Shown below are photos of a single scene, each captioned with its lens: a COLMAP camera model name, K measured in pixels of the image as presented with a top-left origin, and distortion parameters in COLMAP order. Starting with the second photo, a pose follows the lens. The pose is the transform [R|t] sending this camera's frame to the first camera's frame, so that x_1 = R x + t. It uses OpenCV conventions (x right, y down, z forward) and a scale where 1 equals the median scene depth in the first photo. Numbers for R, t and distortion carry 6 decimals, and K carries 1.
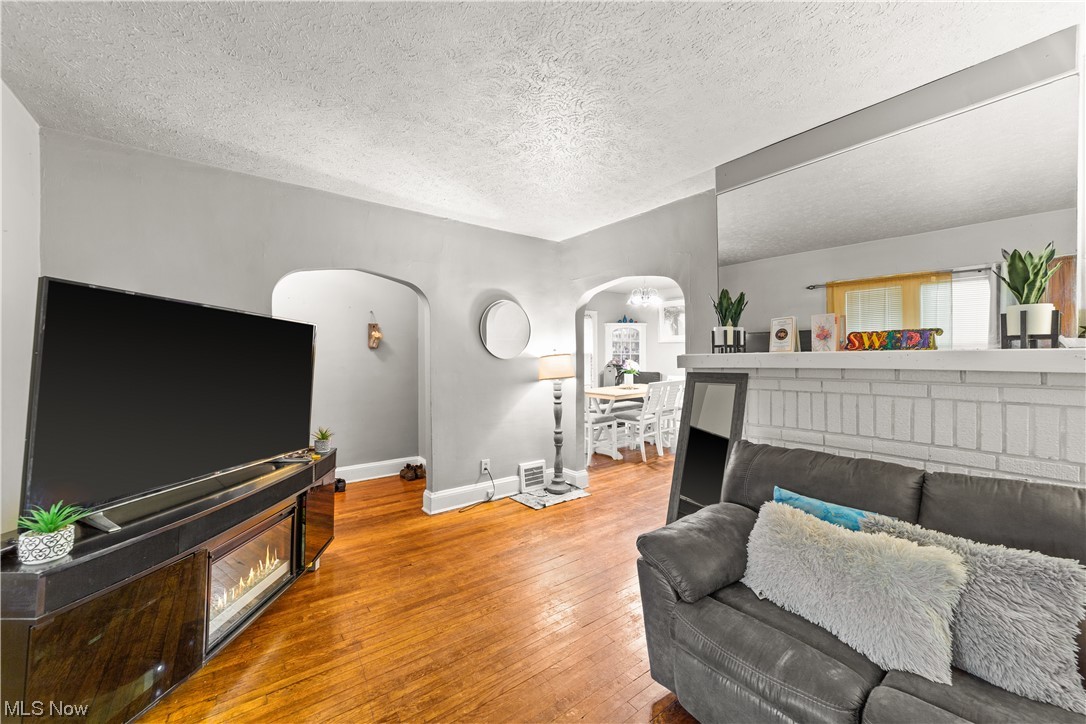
lens RADIAL K [[418.1, 0, 537.2], [0, 418.1, 356.8], [0, 0, 1]] dist [-0.017986, 0.000295]
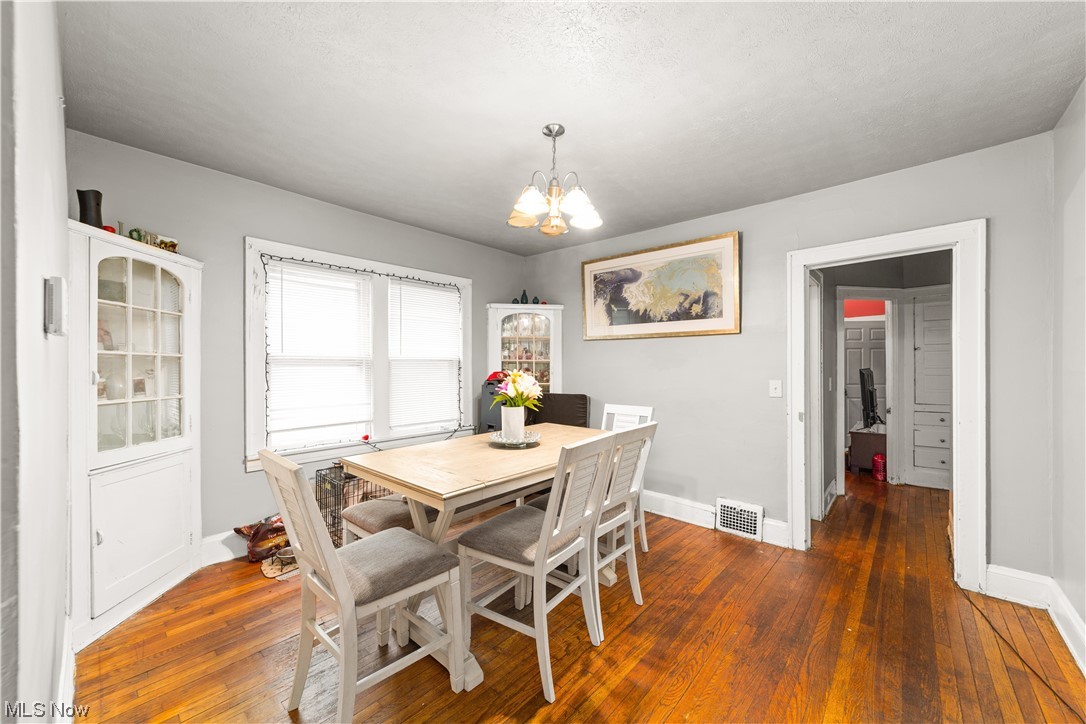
lens RADIAL K [[418.1, 0, 543.2], [0, 418.1, 369.1], [0, 0, 1]] dist [-0.017986, 0.000295]
pose [[0.980359, 0.001624, 0.197216, 0.133740], [-0.001039, 0.999995, -0.003069, 0.006123], [-0.197220, 0.002804, 0.980355, 0.485514]]
